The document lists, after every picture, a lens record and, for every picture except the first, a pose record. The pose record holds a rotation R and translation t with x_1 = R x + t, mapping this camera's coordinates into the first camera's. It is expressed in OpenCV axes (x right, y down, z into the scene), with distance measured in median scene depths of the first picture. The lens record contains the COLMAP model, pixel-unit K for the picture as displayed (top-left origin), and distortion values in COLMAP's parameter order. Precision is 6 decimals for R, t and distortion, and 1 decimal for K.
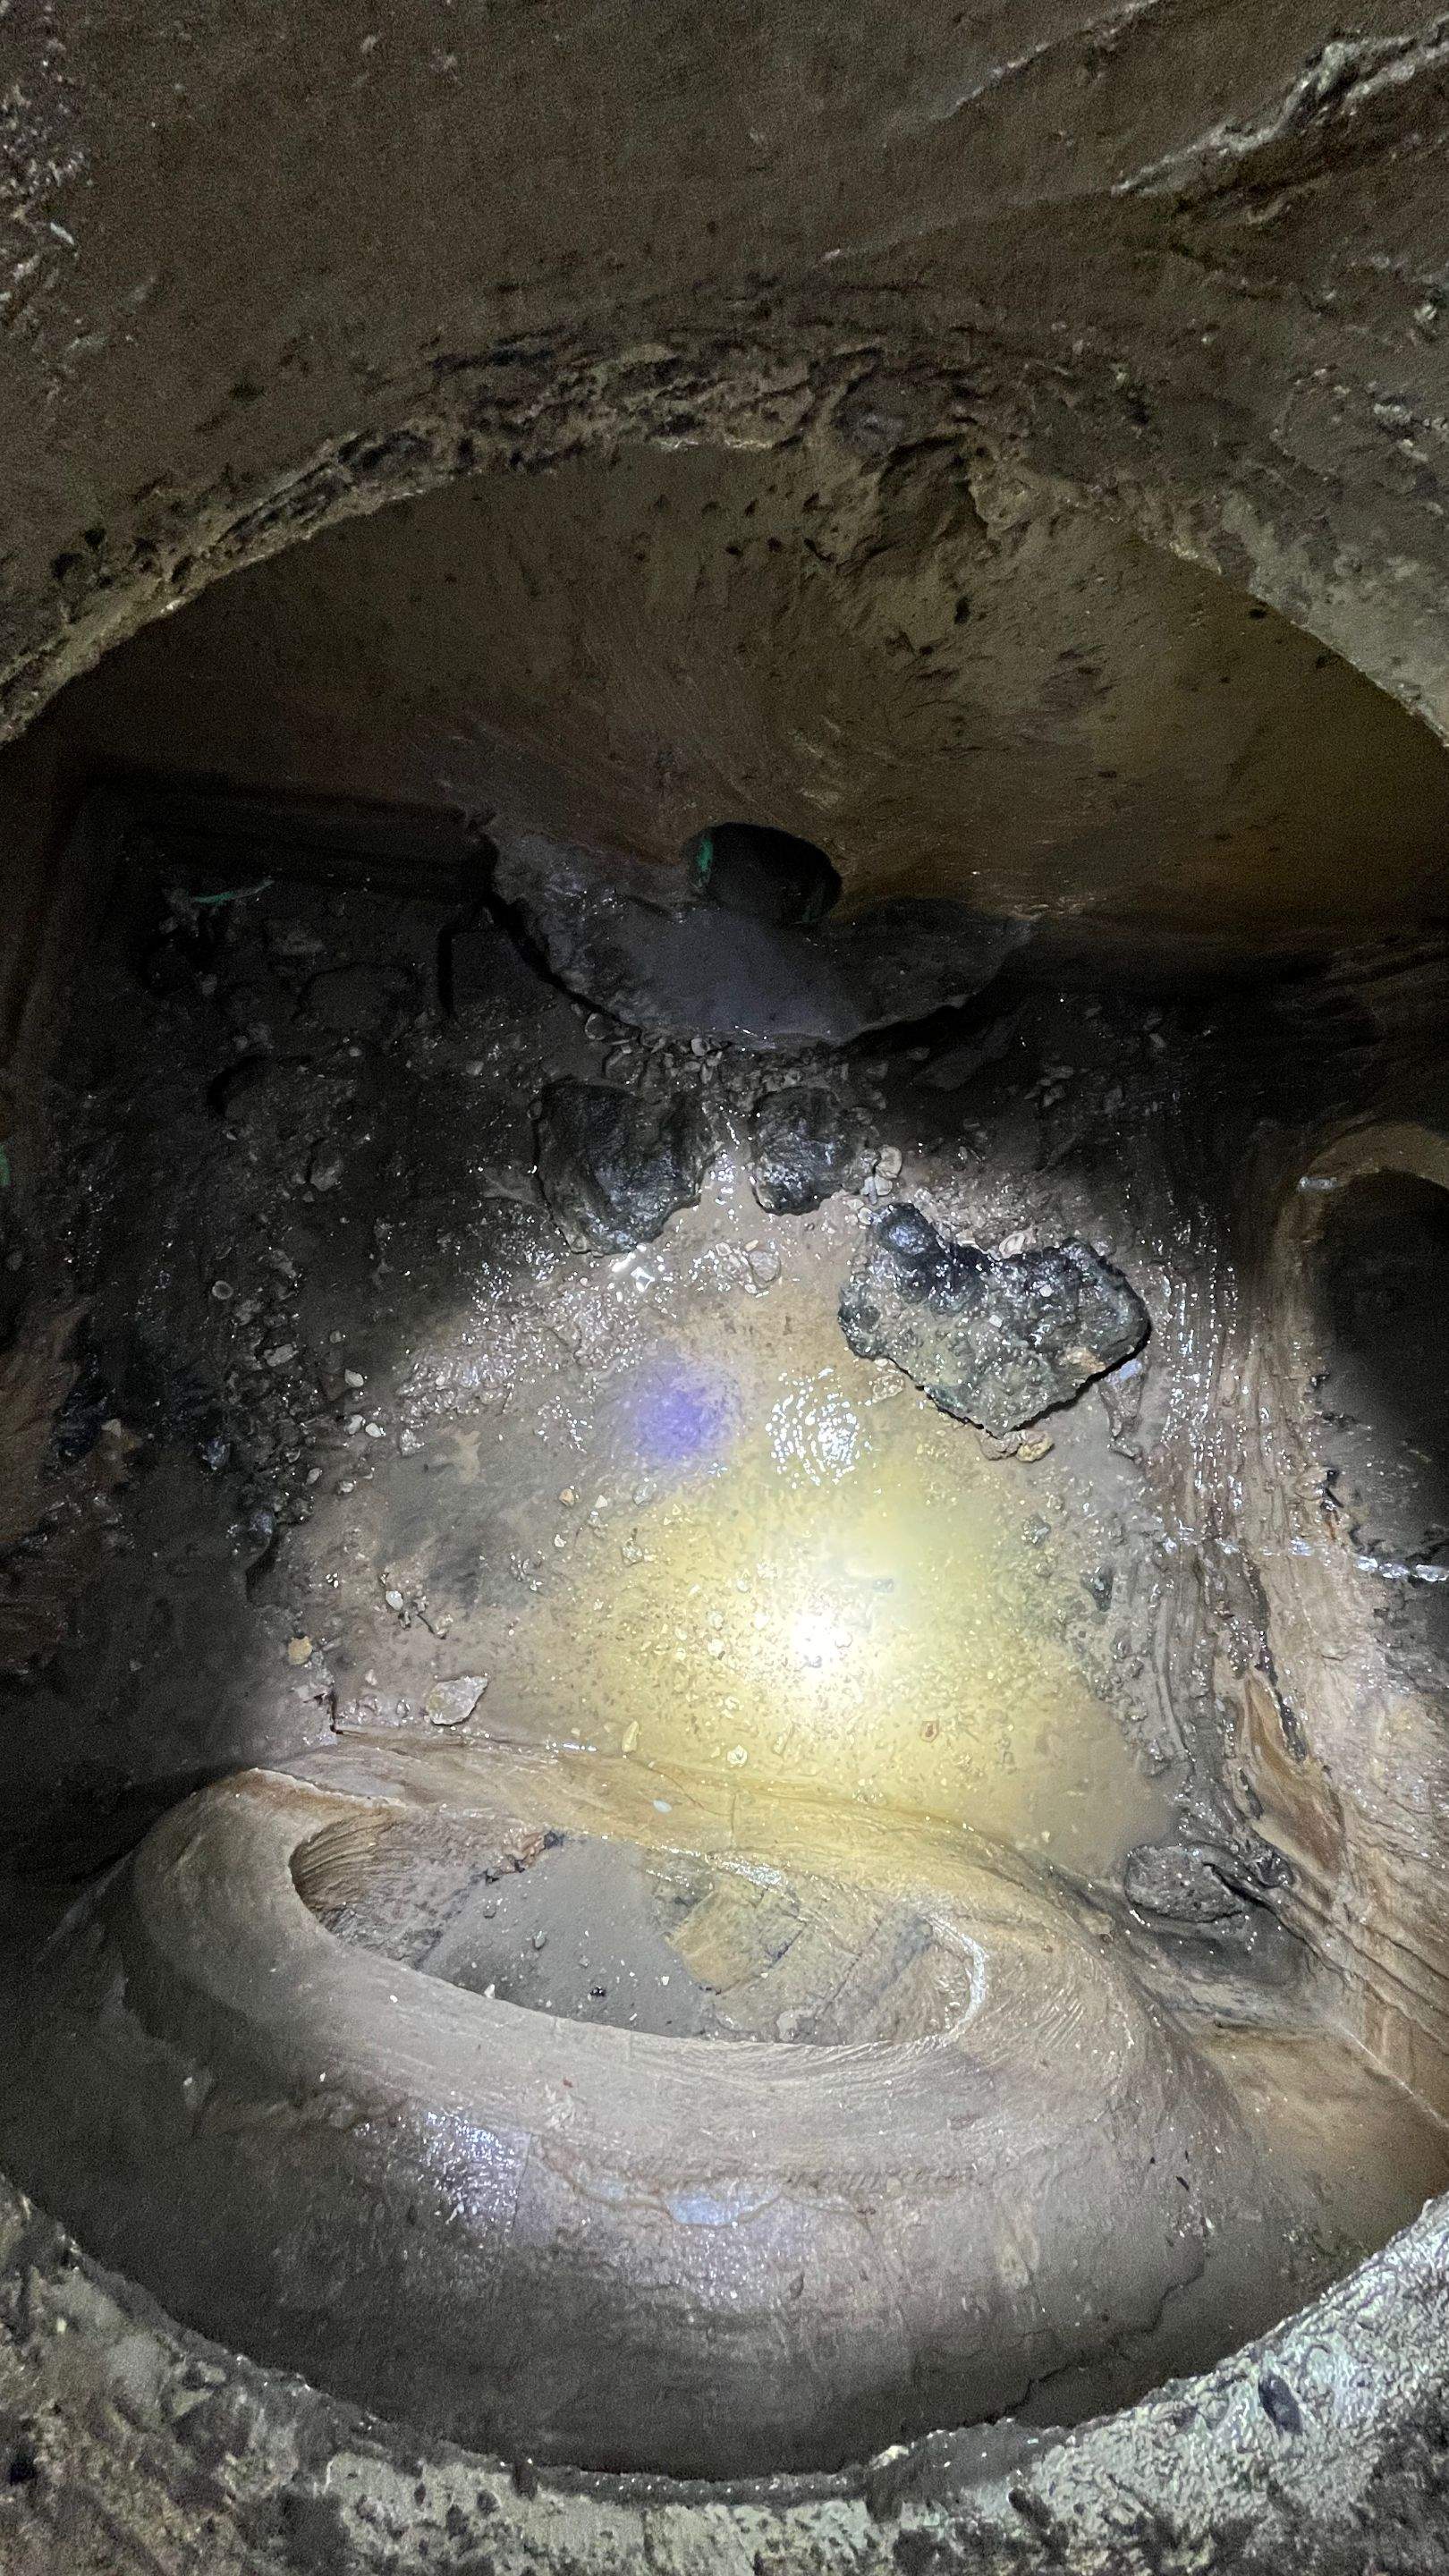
lens RADIAL K [[1042.6, 0, 721.4], [0, 1042.6, 1284.7], [0, 0, 1]] dist [0.000130, 0.000030]
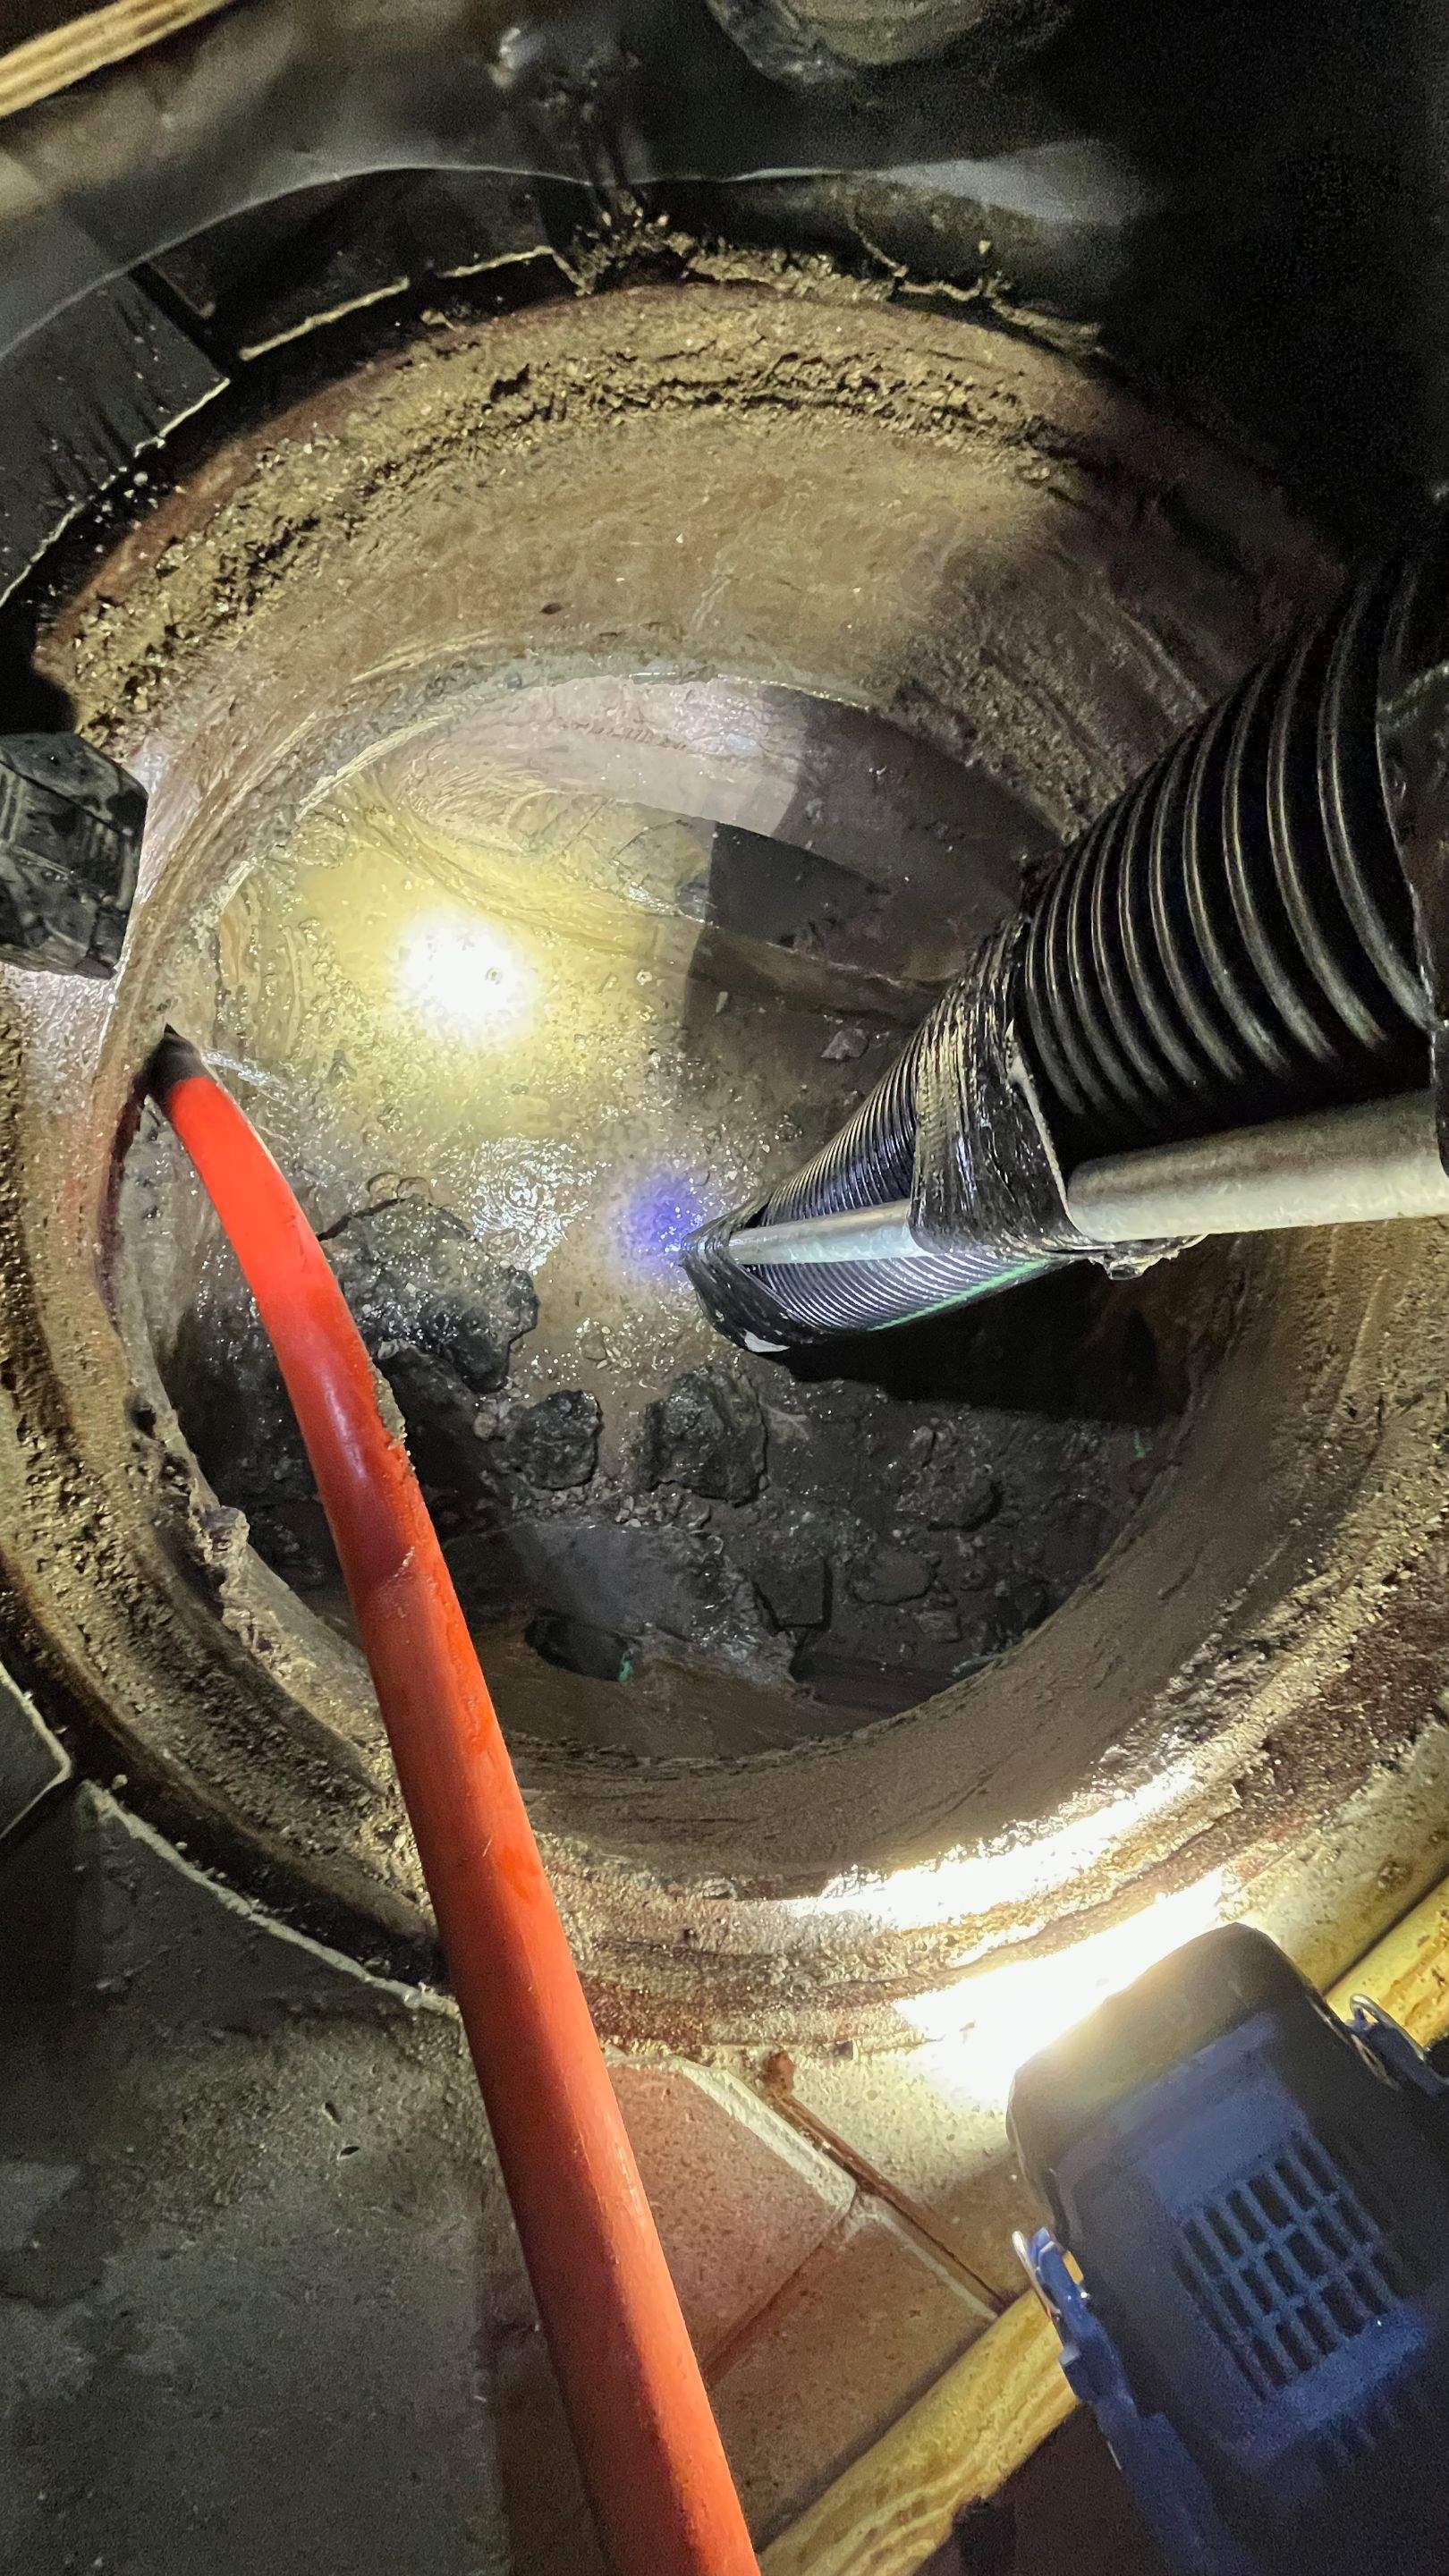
lens RADIAL K [[1042.6, 0, 723.4], [0, 1042.6, 1286.2], [0, 0, 1]] dist [0.000130, 0.000030]
pose [[-0.980114, -0.078288, -0.182338, 0.124262], [0.057489, -0.991503, 0.116691, -0.083960], [-0.189924, 0.103888, 0.976287, -0.265759]]
